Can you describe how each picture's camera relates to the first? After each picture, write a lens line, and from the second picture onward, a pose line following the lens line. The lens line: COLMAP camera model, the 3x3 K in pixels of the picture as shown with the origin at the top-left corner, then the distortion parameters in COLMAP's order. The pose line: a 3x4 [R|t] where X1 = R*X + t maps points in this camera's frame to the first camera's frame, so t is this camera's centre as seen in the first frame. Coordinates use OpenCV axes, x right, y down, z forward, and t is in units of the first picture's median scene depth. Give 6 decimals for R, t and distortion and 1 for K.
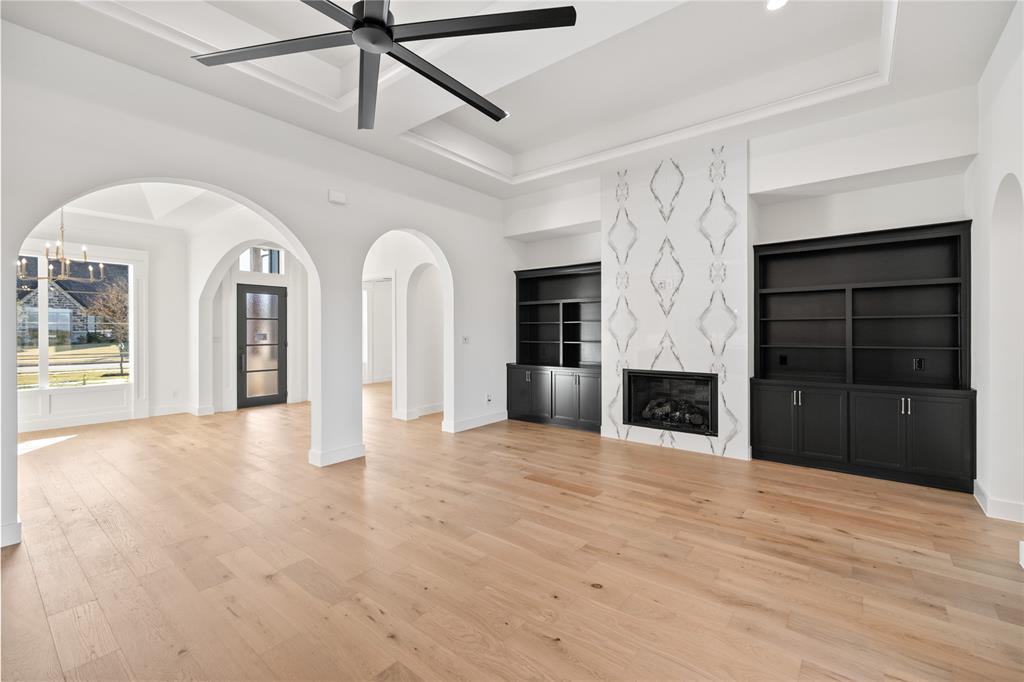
lens RADIAL K [[430.9, 0, 513.2], [0, 430.9, 339.9], [0, 0, 1]] dist [0.000757, -0.000634]
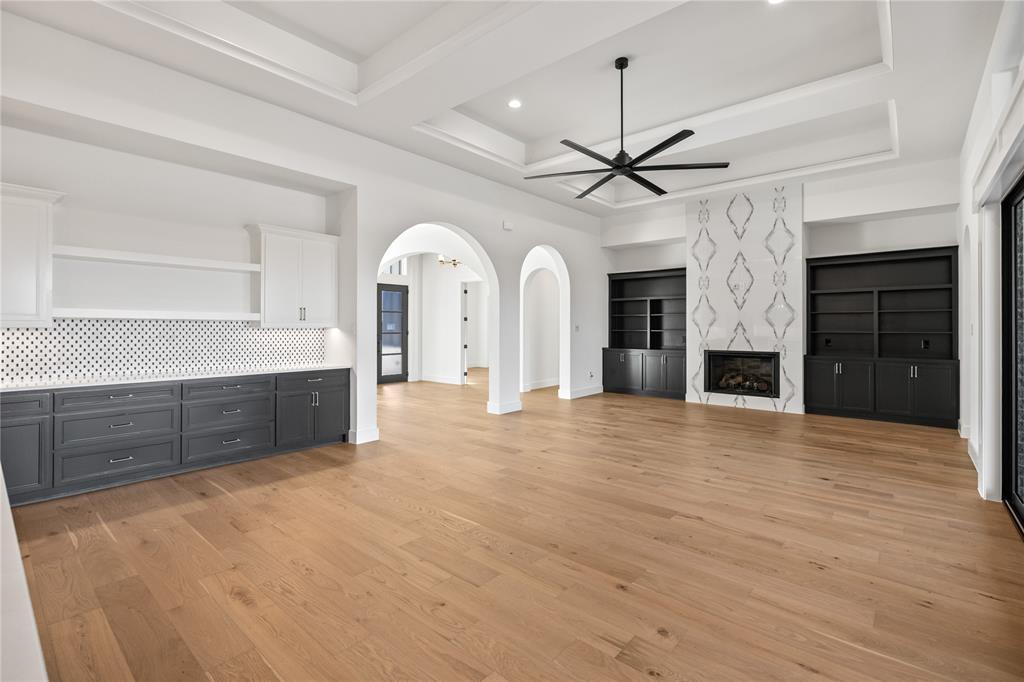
lens RADIAL K [[466.1, 0, 510.5], [0, 466.1, 334.2], [0, 0, 1]] dist [-0.004966, 0.000167]
pose [[0.999385, 0.003573, -0.034889, -0.291906], [-0.003698, 0.999987, -0.003524, 0.026580], [0.034876, 0.003651, 0.999385, -0.451915]]
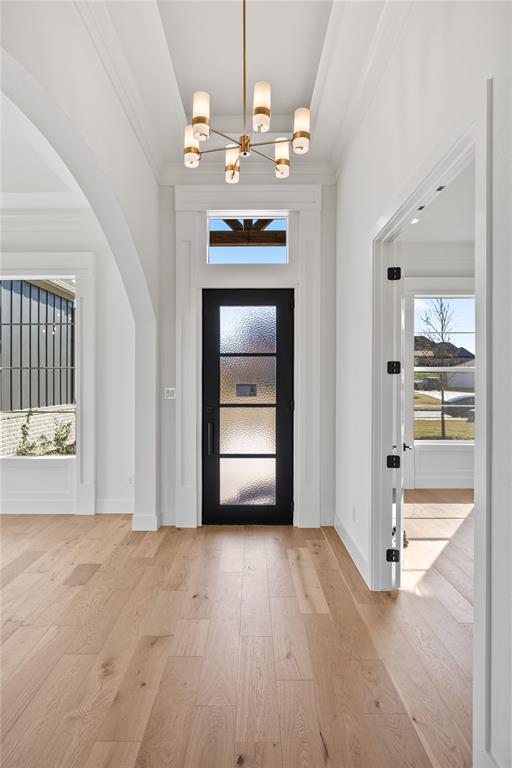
lens RADIAL K [[470.5, 0, 253.8], [0, 470.5, 385.6], [0, 0, 1]] dist [-0.001778, 0.000767]
pose [[0.614710, 0.007630, -0.788716, -0.200252], [-0.011768, 0.999931, 0.000502, -0.017885], [0.788665, 0.008973, 0.614758, 0.968372]]
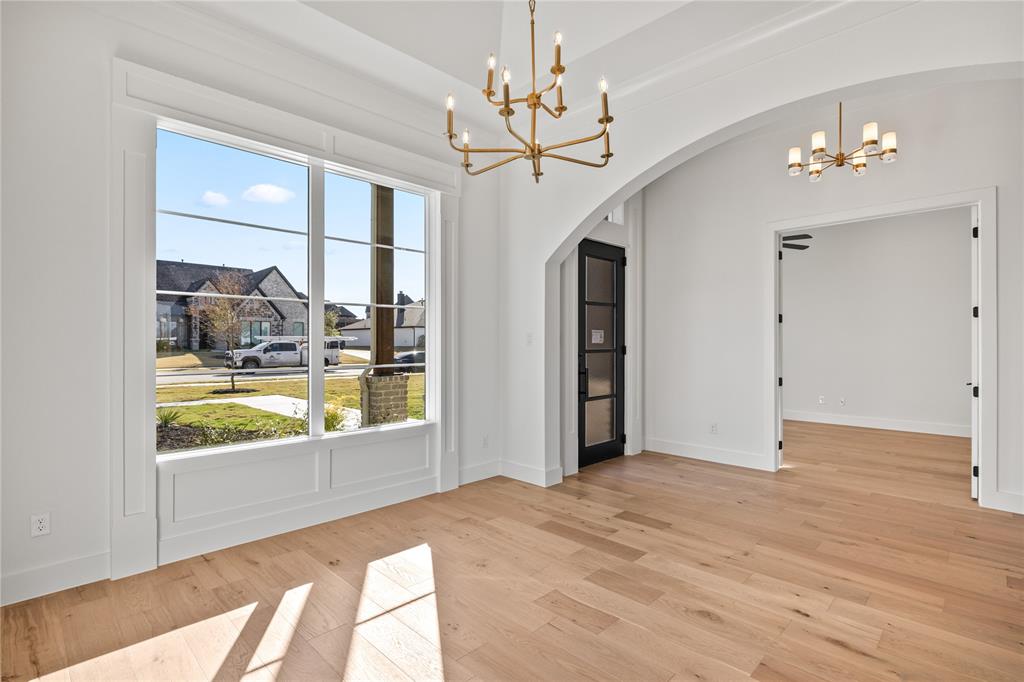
lens RADIAL K [[491.0, 0, 509.4], [0, 491.0, 341.9], [0, 0, 1]] dist [-0.001557, 0.000131]
pose [[0.994126, 0.001640, -0.108219, -0.921496], [-0.003577, 0.999837, -0.017709, 0.017521], [0.108173, 0.017992, 0.993969, 0.531607]]
